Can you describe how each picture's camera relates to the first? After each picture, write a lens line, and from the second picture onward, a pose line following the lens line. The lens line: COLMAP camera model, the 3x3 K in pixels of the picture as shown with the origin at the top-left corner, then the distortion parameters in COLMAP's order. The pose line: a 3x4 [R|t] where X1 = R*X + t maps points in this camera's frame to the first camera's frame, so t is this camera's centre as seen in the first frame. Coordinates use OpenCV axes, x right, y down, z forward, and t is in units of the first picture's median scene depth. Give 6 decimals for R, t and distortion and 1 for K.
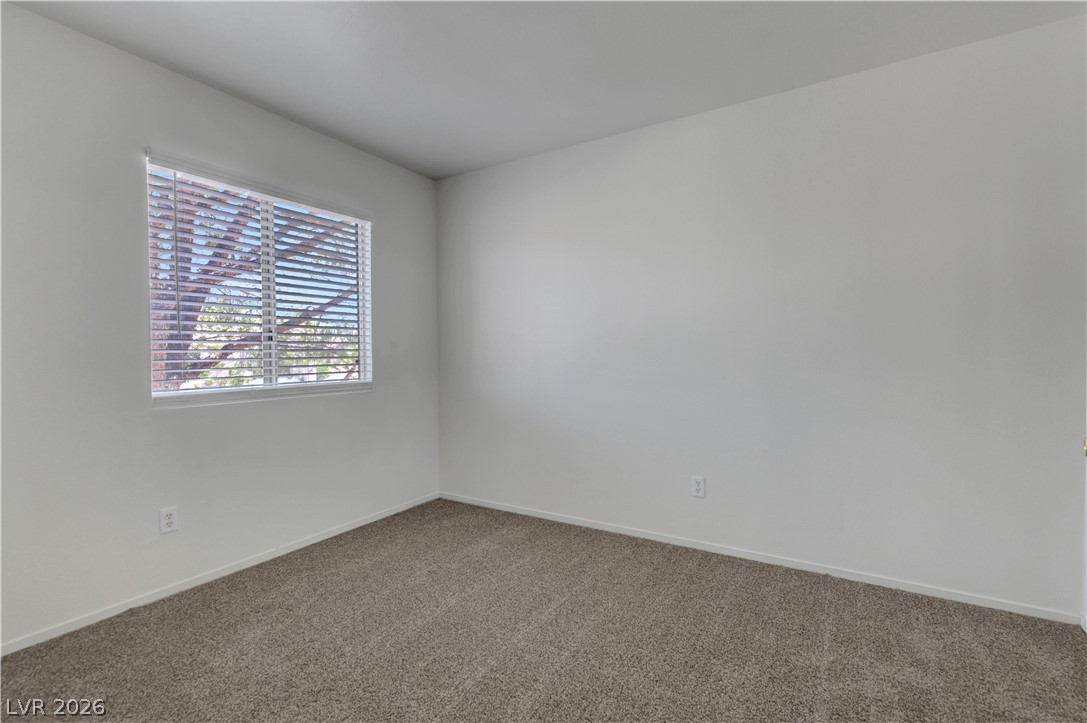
lens RADIAL K [[492.3, 0, 541.8], [0, 492.3, 357.4], [0, 0, 1]] dist [0.002592, 0.000335]
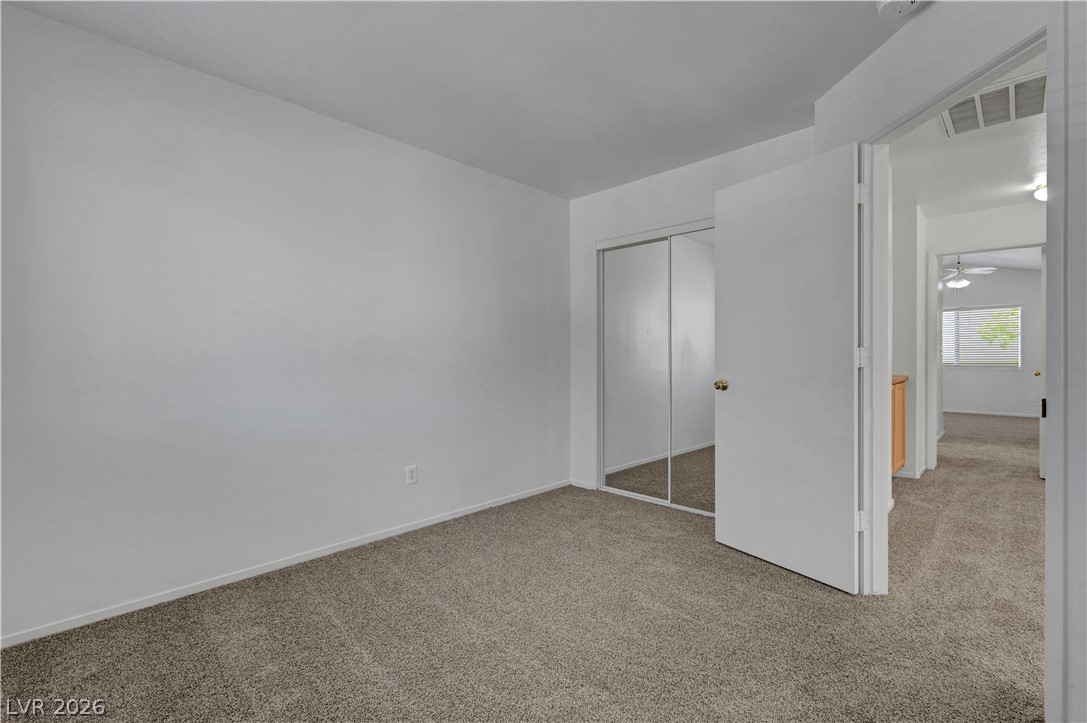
lens RADIAL K [[492.3, 0, 551.7], [0, 492.3, 359.0], [0, 0, 1]] dist [0.002592, 0.000335]
pose [[0.215619, -0.001949, 0.976476, -0.715246], [0.014787, 0.999890, -0.001269, 0.003335], [-0.976366, 0.014713, 0.215624, 0.439387]]
